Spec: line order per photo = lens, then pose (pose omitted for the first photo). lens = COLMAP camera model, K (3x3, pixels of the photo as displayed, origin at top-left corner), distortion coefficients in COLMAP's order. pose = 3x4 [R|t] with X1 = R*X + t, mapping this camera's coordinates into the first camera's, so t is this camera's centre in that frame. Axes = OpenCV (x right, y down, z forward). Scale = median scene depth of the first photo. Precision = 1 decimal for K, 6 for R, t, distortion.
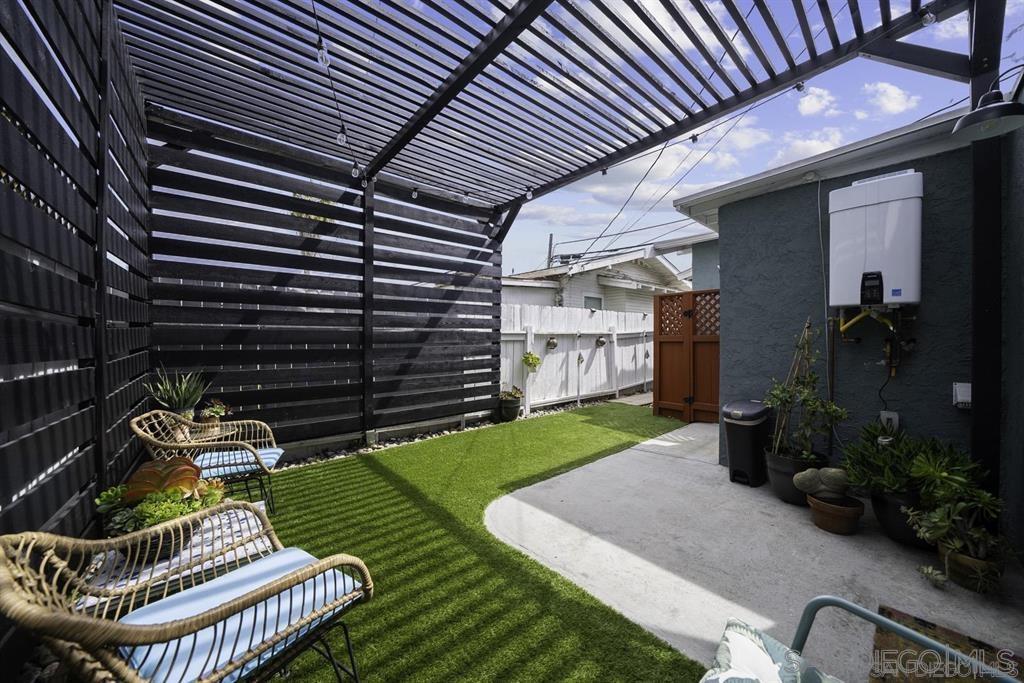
lens RADIAL K [[358.4, 0, 513.4], [0, 358.4, 334.4], [0, 0, 1]] dist [-0.019410, -0.000068]
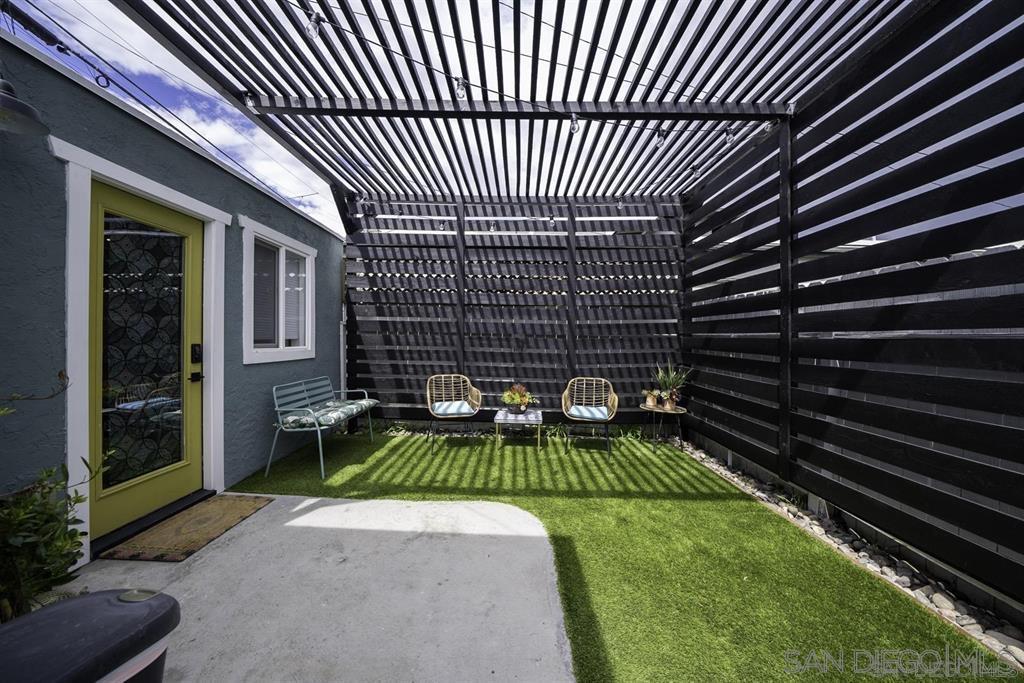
lens RADIAL K [[358.4, 0, 516.7], [0, 358.4, 341.4], [0, 0, 1]] dist [-0.019410, -0.000068]
pose [[-0.658757, 0.001042, -0.752355, 0.598135], [-0.000062, 0.999999, 0.001440, -0.005615], [0.752356, 0.000995, -0.658756, 1.357539]]
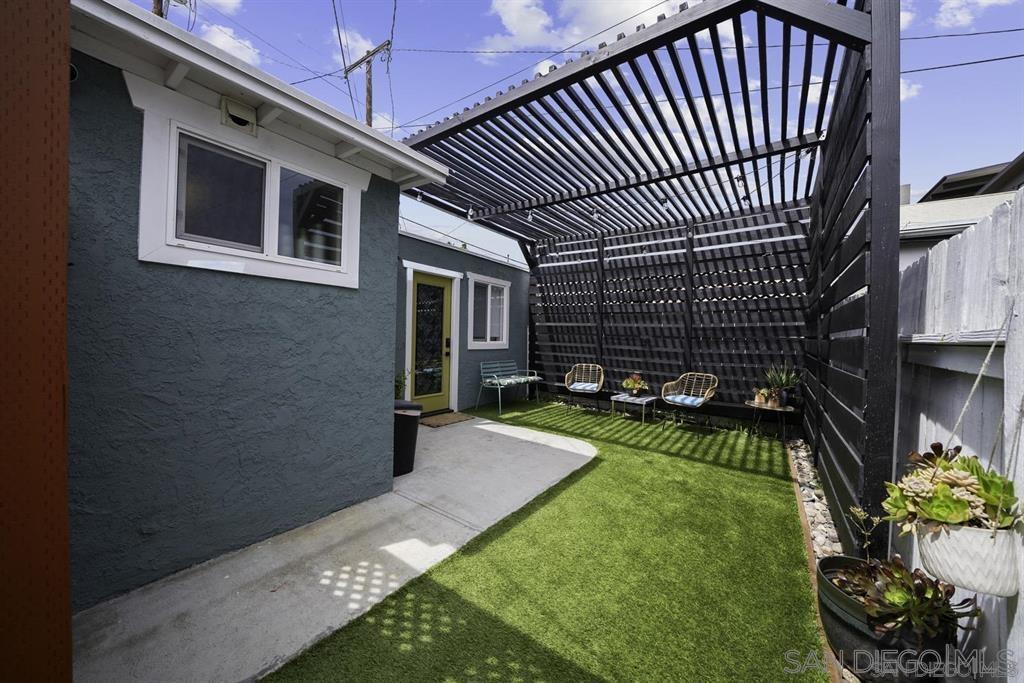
lens RADIAL K [[358.4, 0, 517.0], [0, 358.4, 342.3], [0, 0, 1]] dist [-0.019410, -0.000068]
pose [[-0.973545, -0.017760, -0.227805, 0.538498], [-0.019787, 0.999782, 0.006618, 0.003931], [0.227638, 0.010950, -0.973684, 2.062967]]
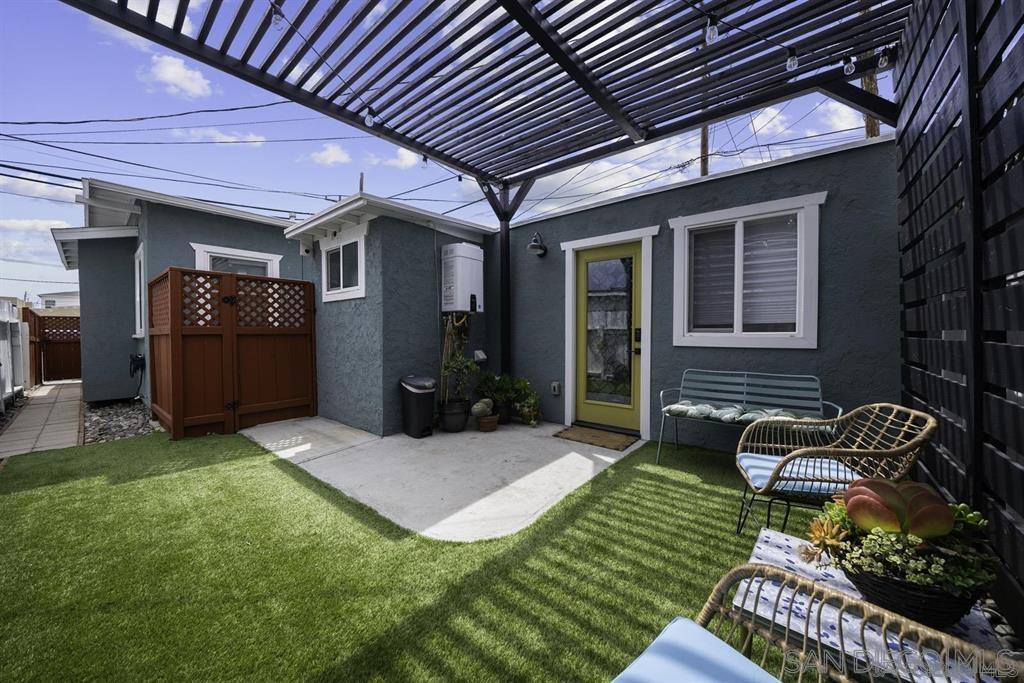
lens RADIAL K [[358.4, 0, 512.8], [0, 358.4, 342.1], [0, 0, 1]] dist [-0.019410, -0.000068]
pose [[-0.165111, -0.022356, 0.986022, -0.705944], [-0.007574, 0.999742, 0.021399, 0.027382], [-0.986246, -0.003935, -0.165238, 0.846084]]
